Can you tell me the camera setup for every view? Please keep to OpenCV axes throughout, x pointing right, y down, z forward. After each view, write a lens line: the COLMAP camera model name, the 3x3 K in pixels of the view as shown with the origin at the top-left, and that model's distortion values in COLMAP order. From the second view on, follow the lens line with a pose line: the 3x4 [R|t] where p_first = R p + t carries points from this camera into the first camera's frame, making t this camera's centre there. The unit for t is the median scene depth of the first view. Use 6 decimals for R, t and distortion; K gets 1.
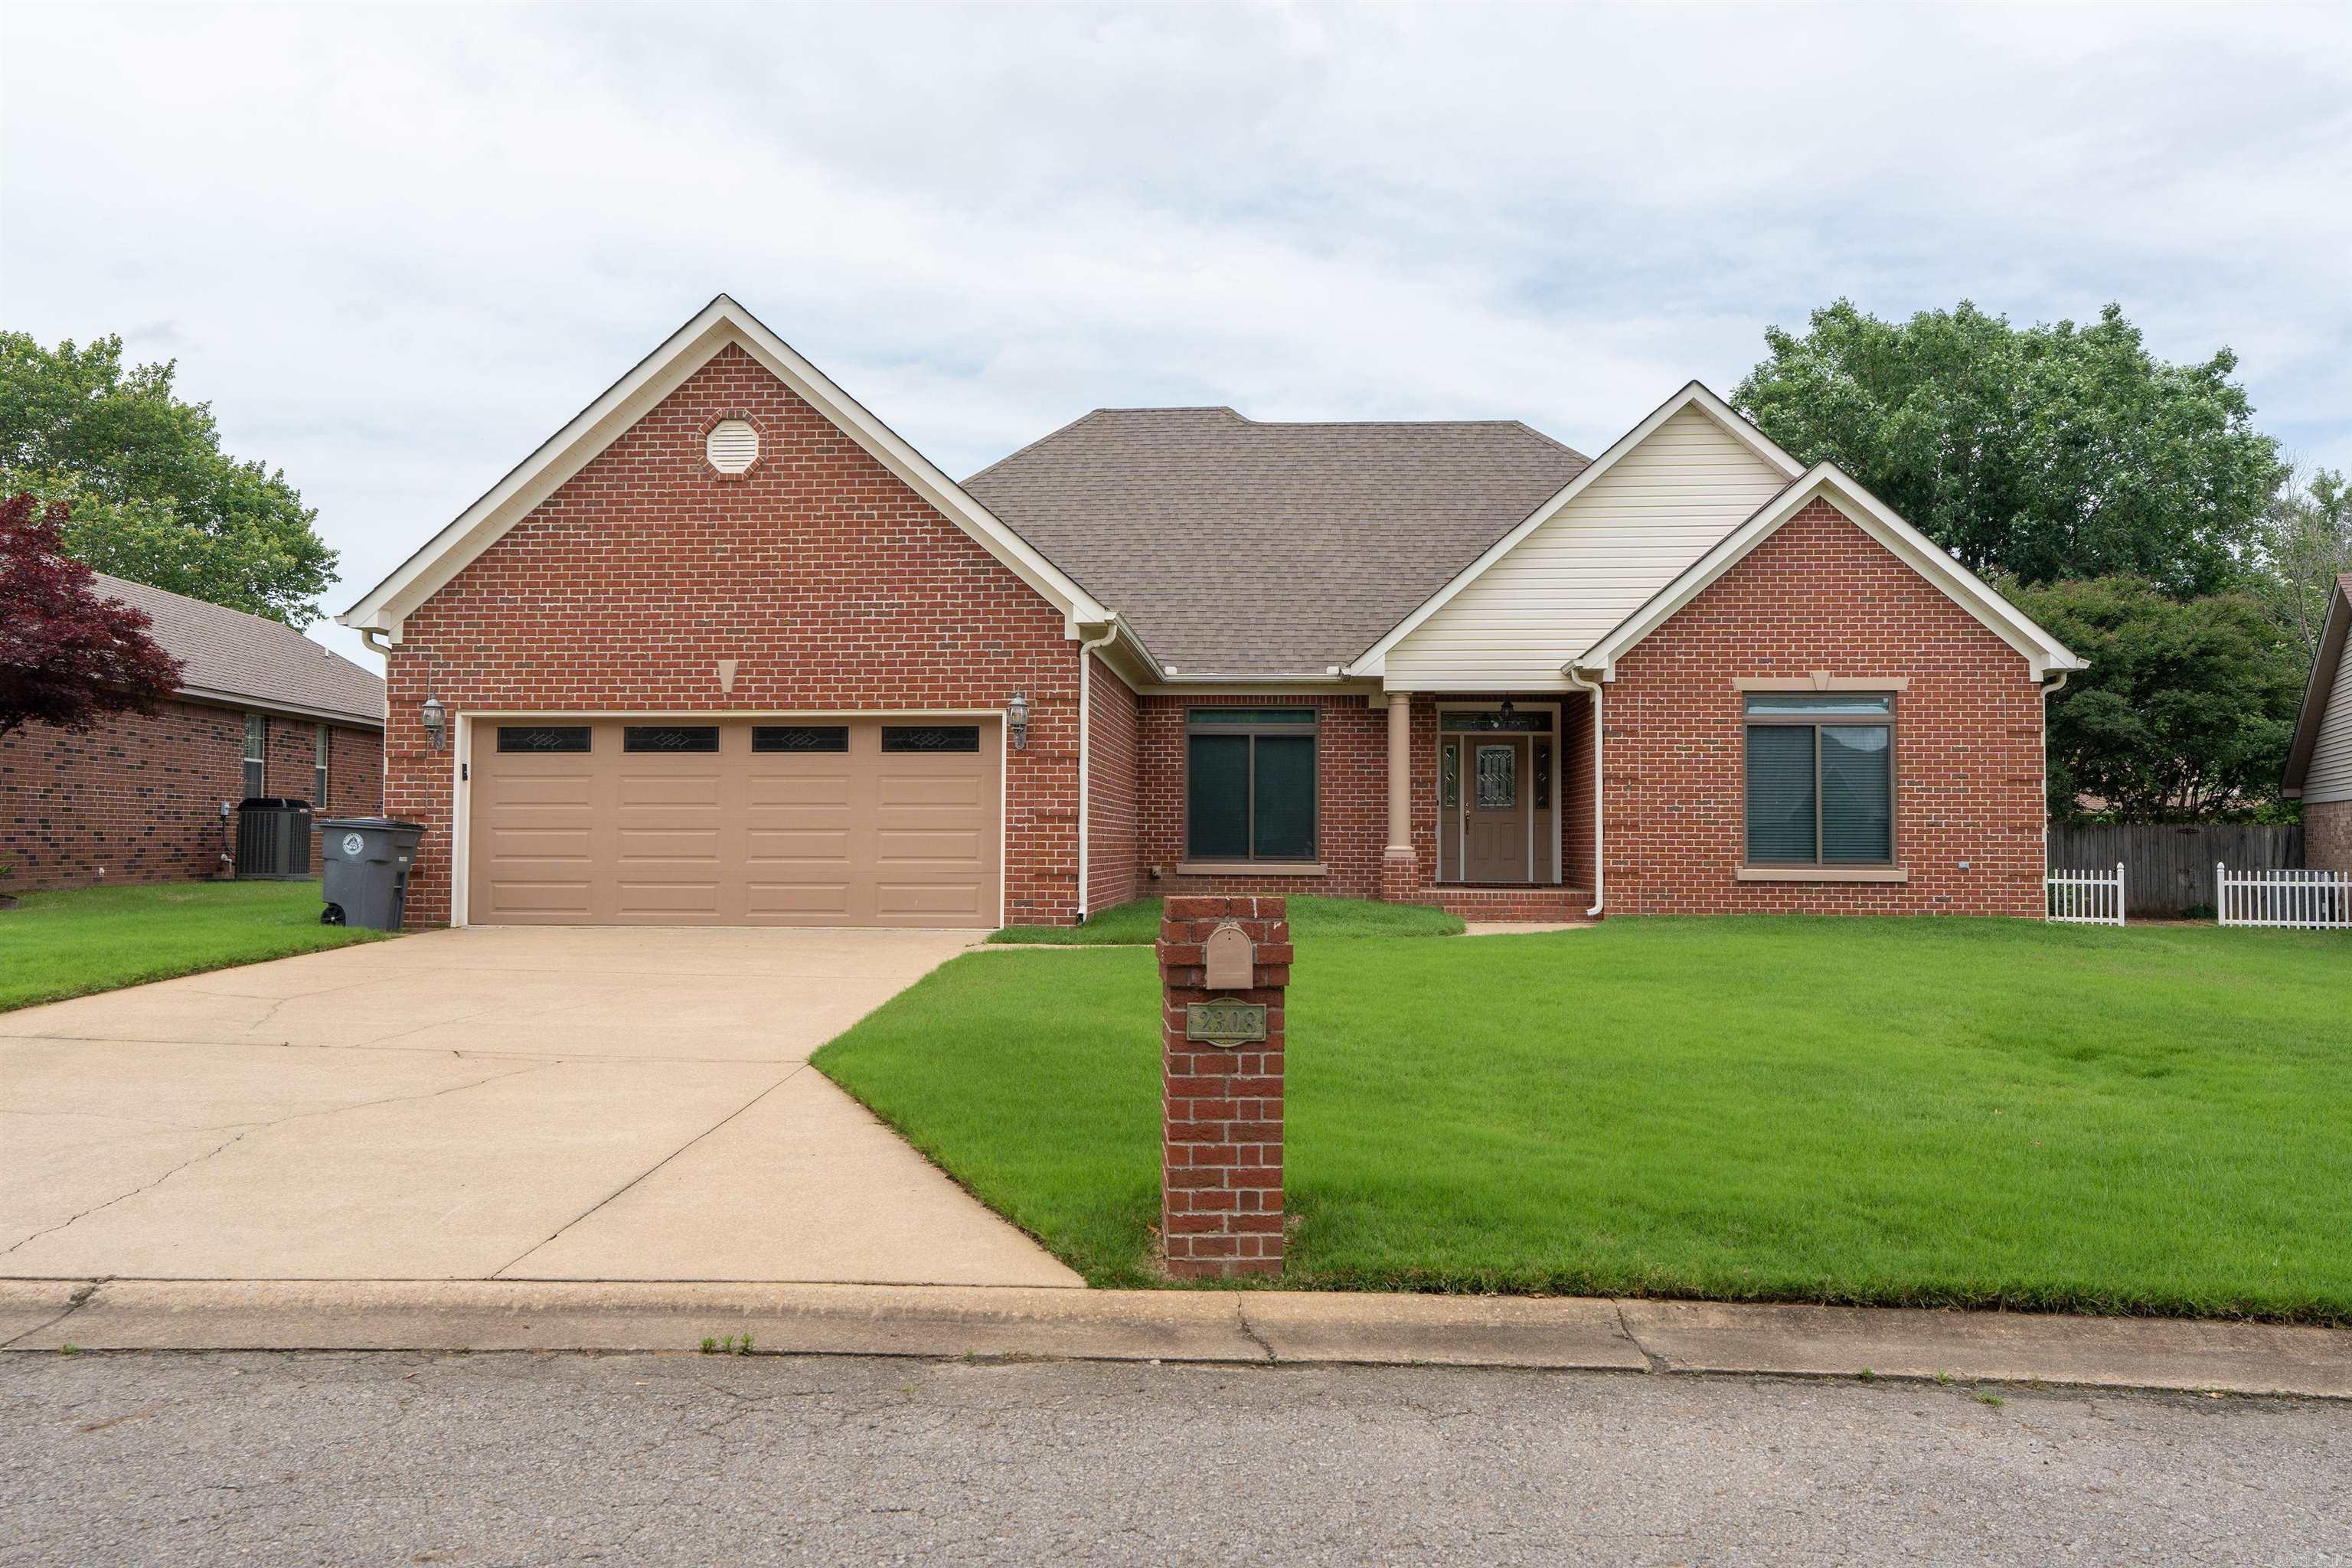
lens RADIAL K [[1822.3, 0, 1175.1], [0, 1822.3, 789.7], [0, 0, 1]] dist [-0.004698, 0.004122]
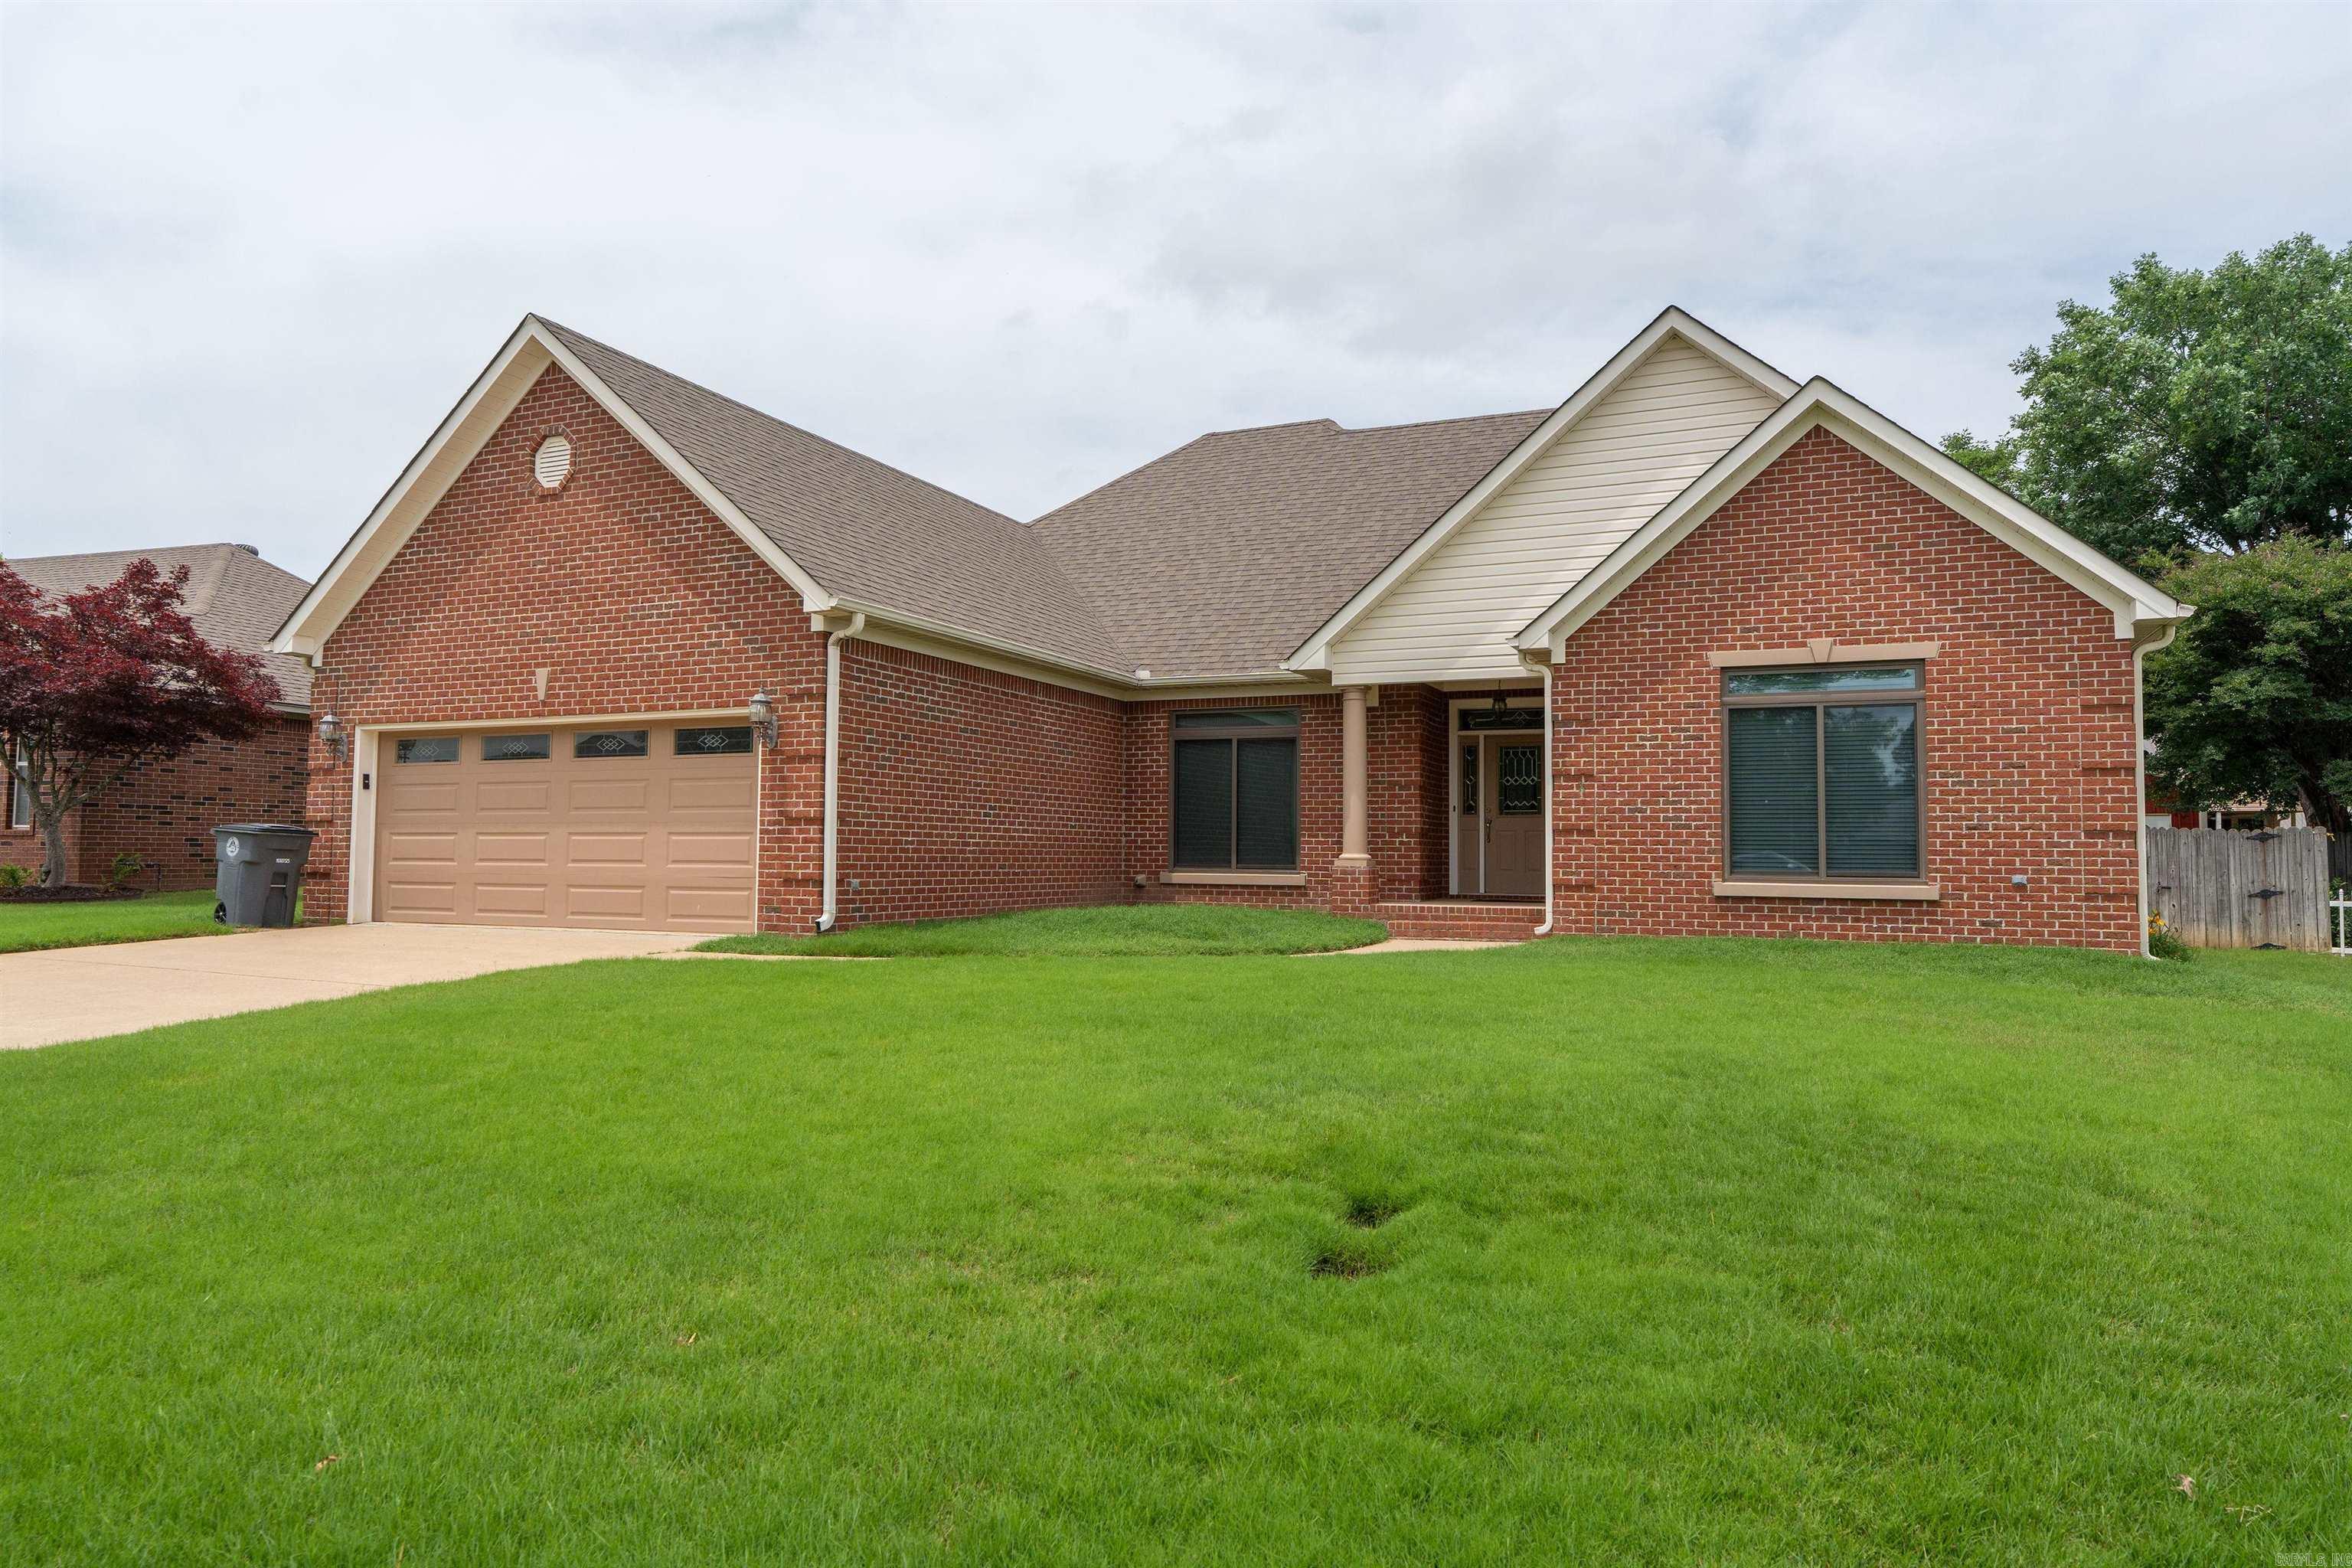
lens RADIAL K [[1495.9, 0, 1175.0], [0, 1495.9, 781.1], [0, 0, 1]] dist [0.002365, -0.009990]
pose [[0.938290, -0.014932, -0.345528, 0.316263], [0.006611, 0.999659, -0.025249, 0.013351], [0.345788, 0.021406, 0.938069, 0.278426]]
